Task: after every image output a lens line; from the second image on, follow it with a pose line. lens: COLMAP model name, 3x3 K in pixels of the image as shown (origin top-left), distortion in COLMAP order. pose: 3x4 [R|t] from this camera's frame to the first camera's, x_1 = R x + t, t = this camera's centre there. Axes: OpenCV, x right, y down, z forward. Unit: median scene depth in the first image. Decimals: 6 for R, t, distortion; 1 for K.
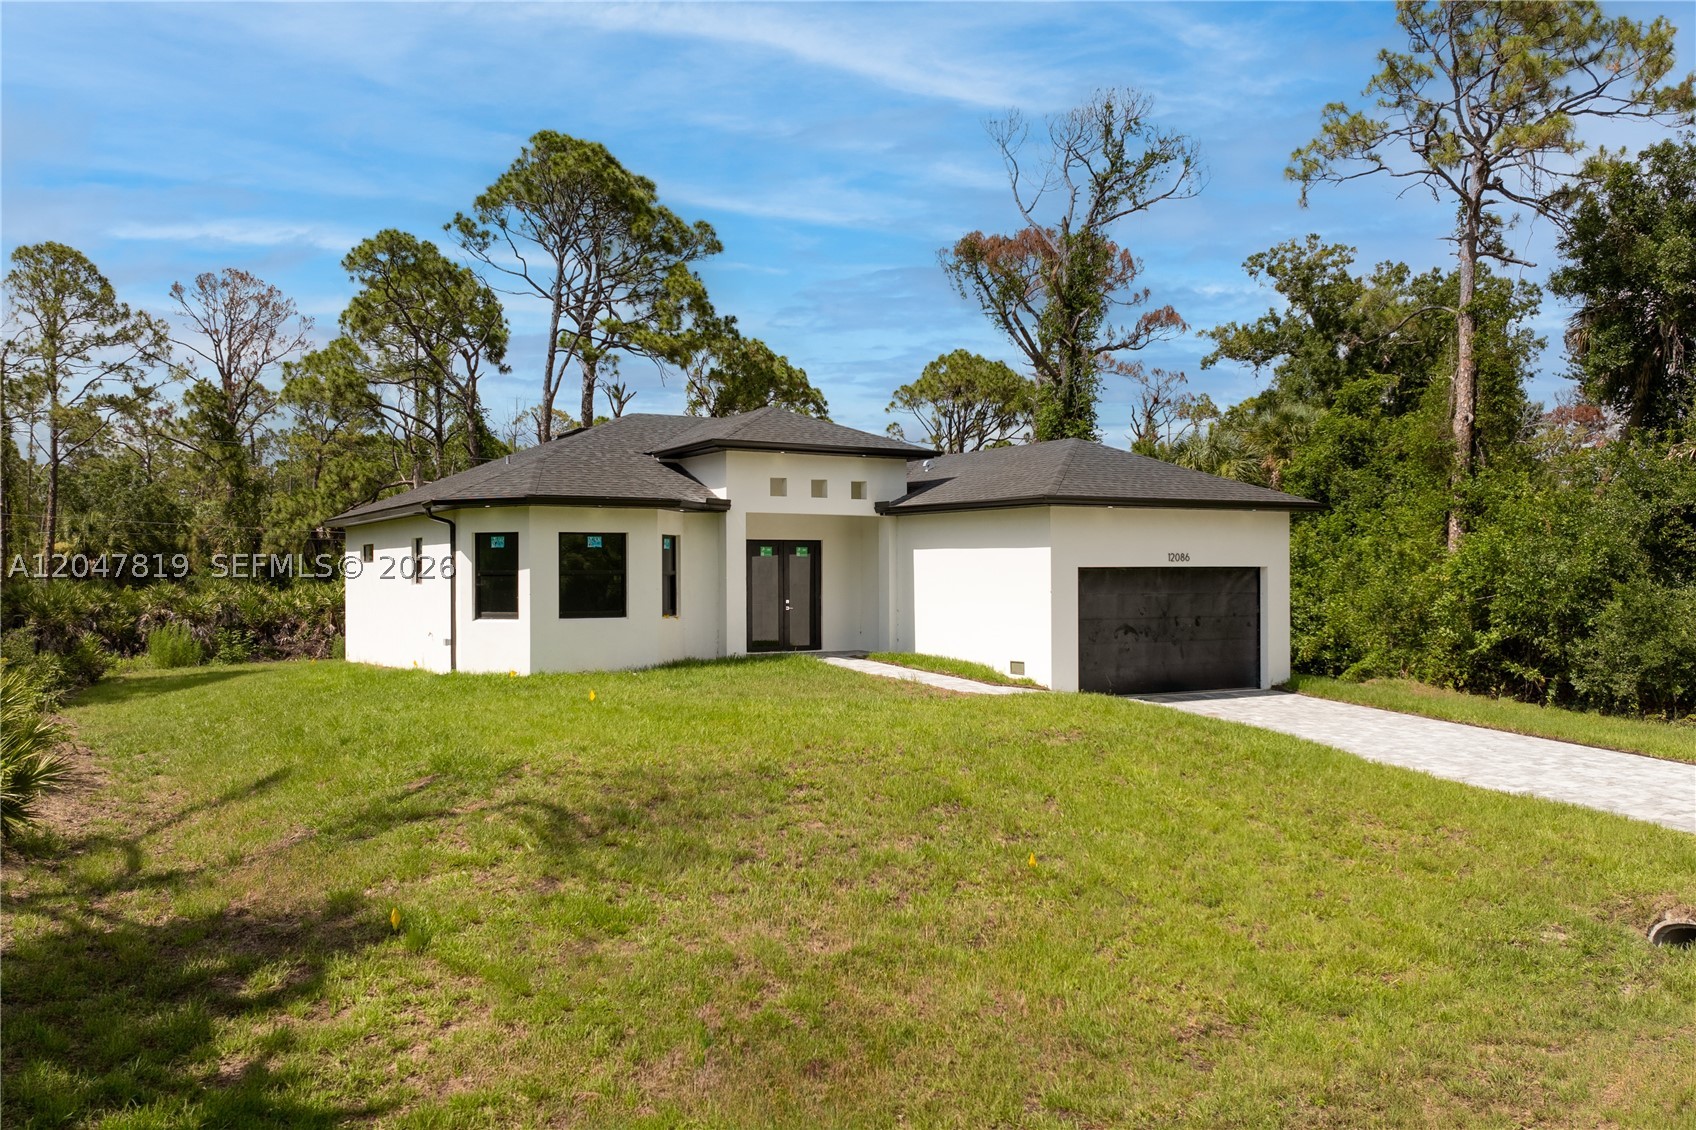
lens RADIAL K [[1423.0, 0, 893.0], [0, 1423.0, 564.0], [0, 0, 1]] dist [-0.056773, 0.001926]
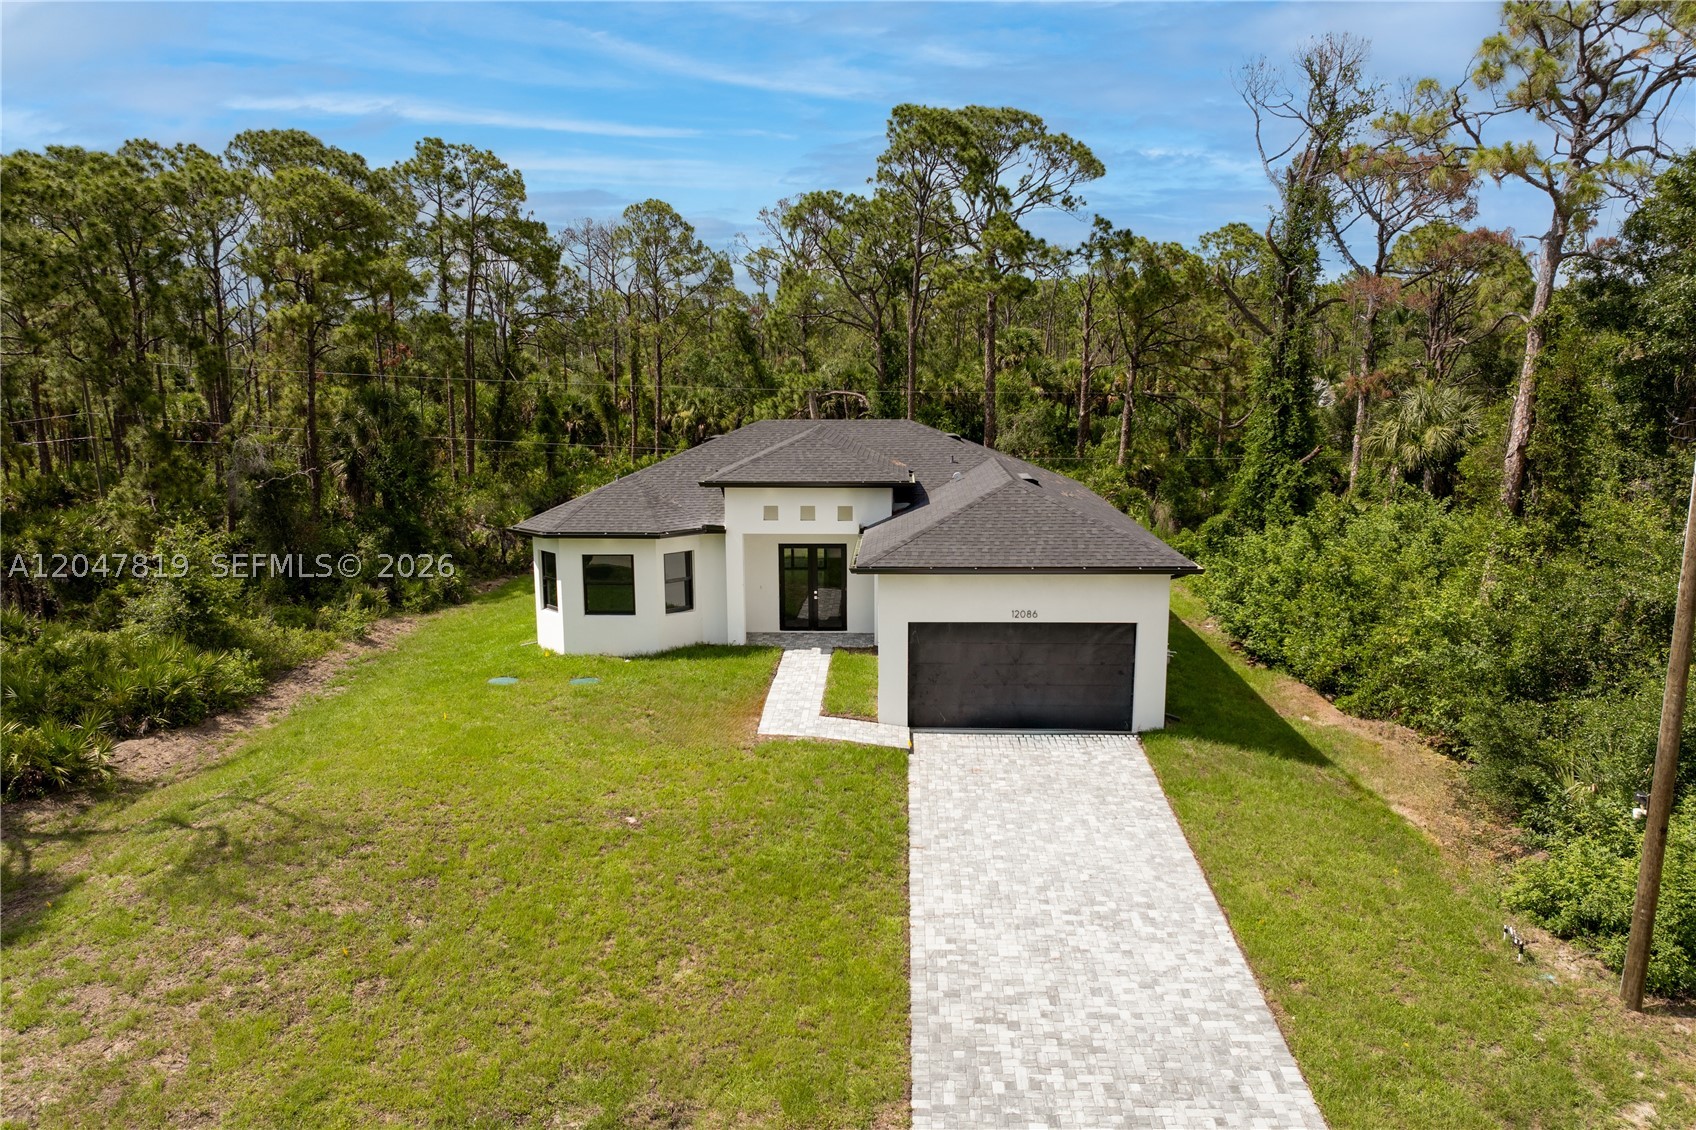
lens RADIAL K [[1240.3, 0, 848.0], [0, 1240.3, 565.0], [0, 0, 1]] dist [-0.046570, -0.001852]
pose [[0.831454, 0.093603, -0.547652, 0.592170], [0.004568, 0.984521, 0.175207, -0.204832], [0.555574, -0.148178, 0.818157, 0.138972]]
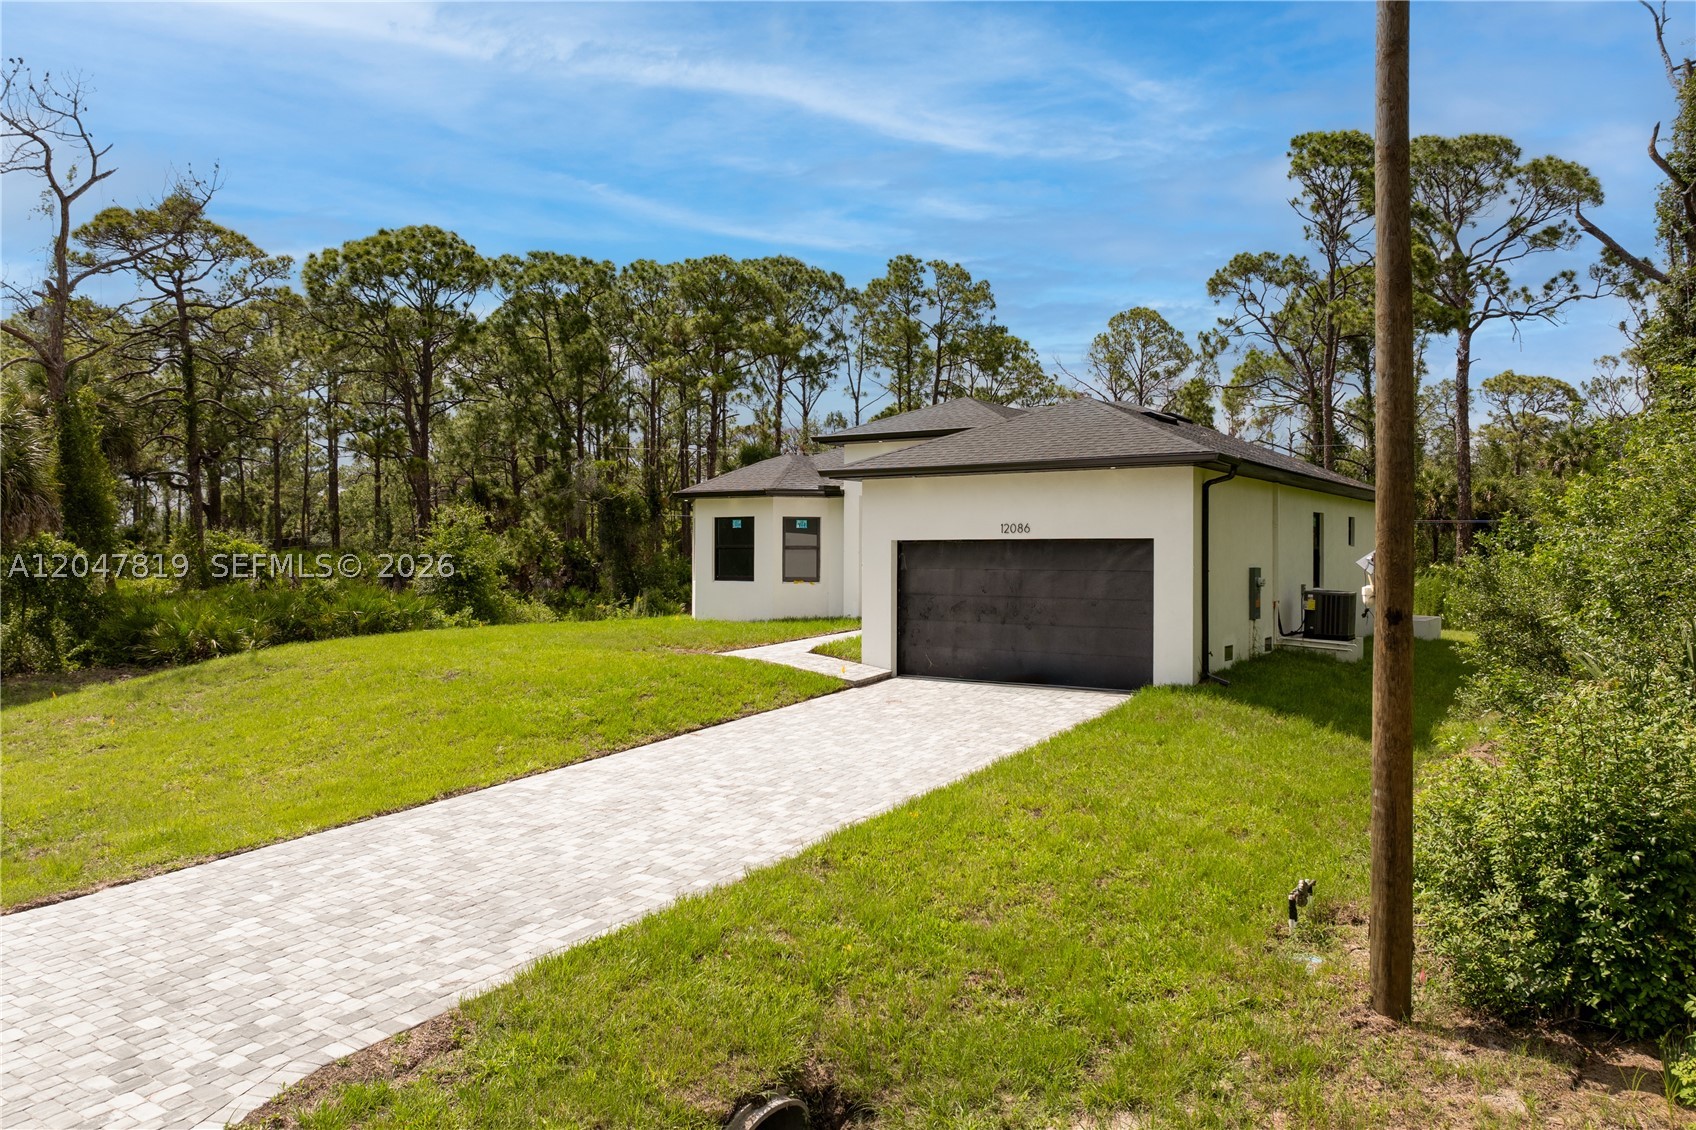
lens RADIAL K [[1207.5, 0, 848.0], [0, 1207.5, 565.0], [0, 0, 1]] dist [-0.043186, -0.001317]
pose [[0.414041, 0.010866, -0.910193, 0.811994], [0.003262, 0.999905, 0.013421, 0.007379], [0.910252, -0.008526, 0.413966, 0.579782]]
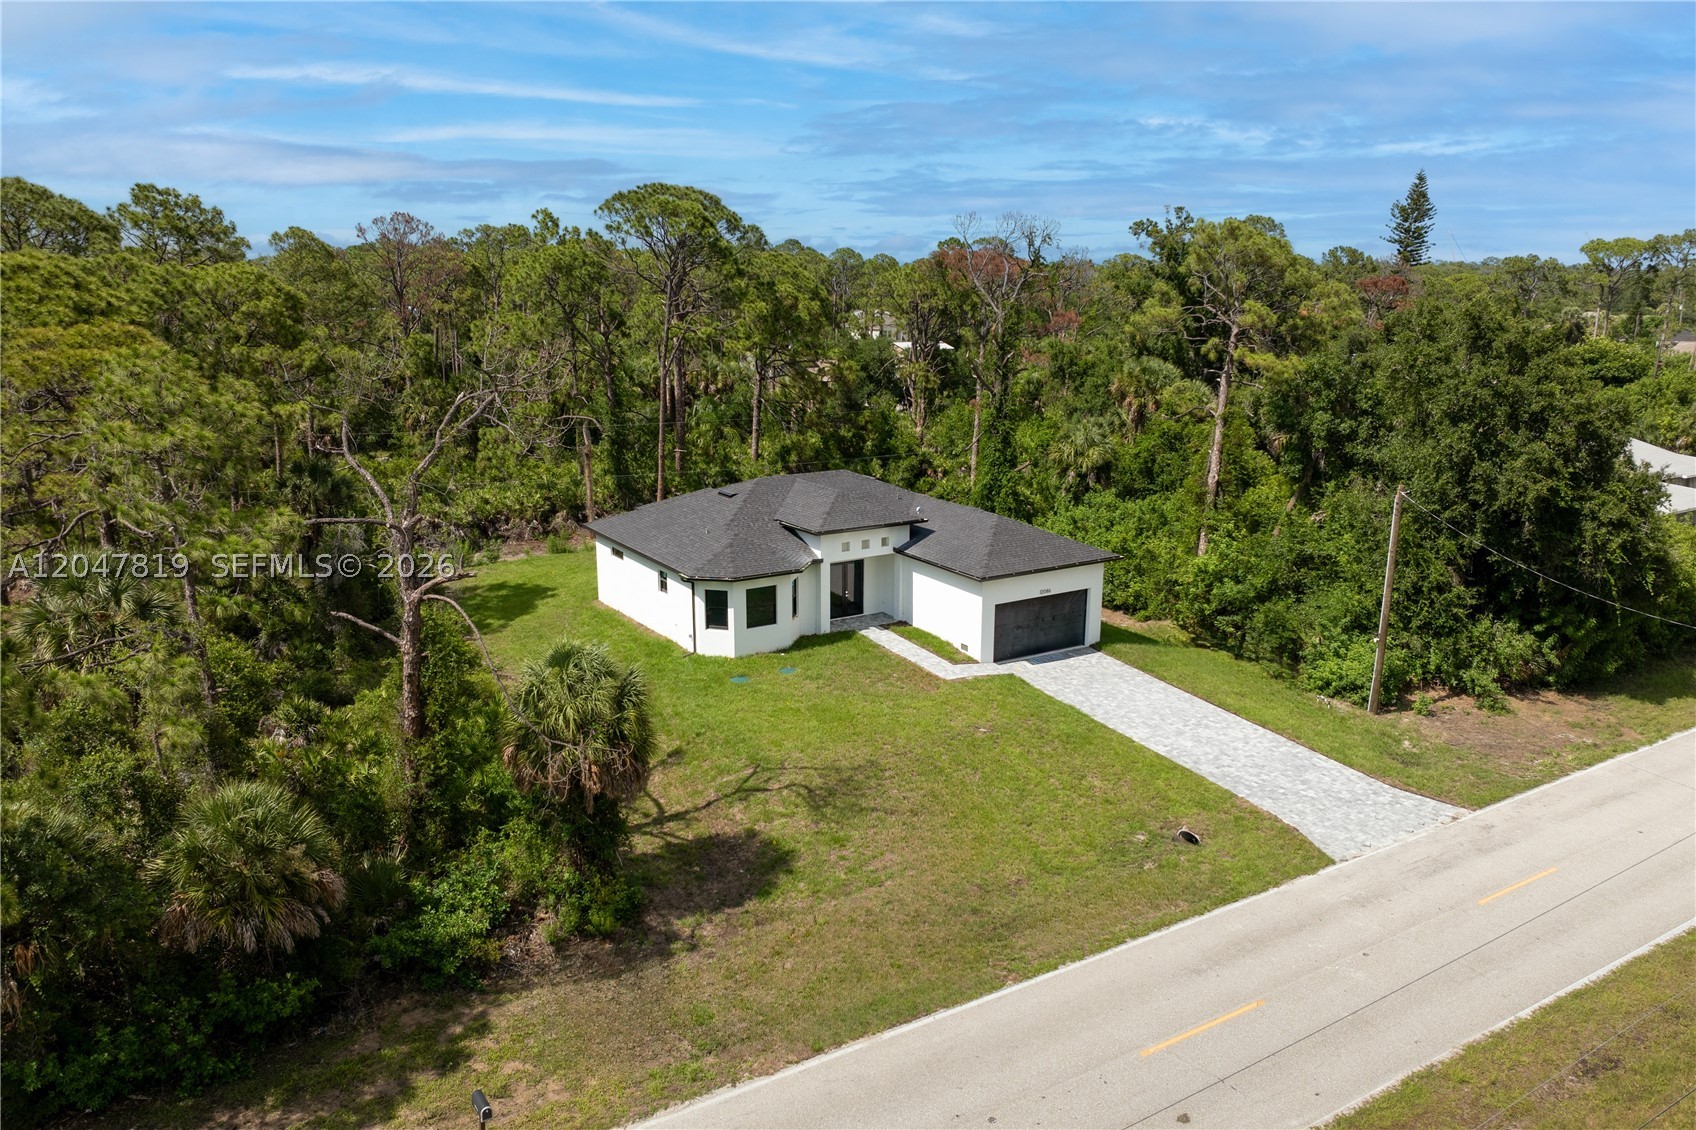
lens RADIAL K [[1240.3, 0, 848.0], [0, 1240.3, 565.0], [0, 0, 1]] dist [-0.046570, -0.001852]
pose [[0.999996, 0.002609, -0.001238, -0.077255], [-0.002243, 0.971810, 0.235755, -0.446951], [0.001818, -0.235751, 0.971812, -0.698370]]
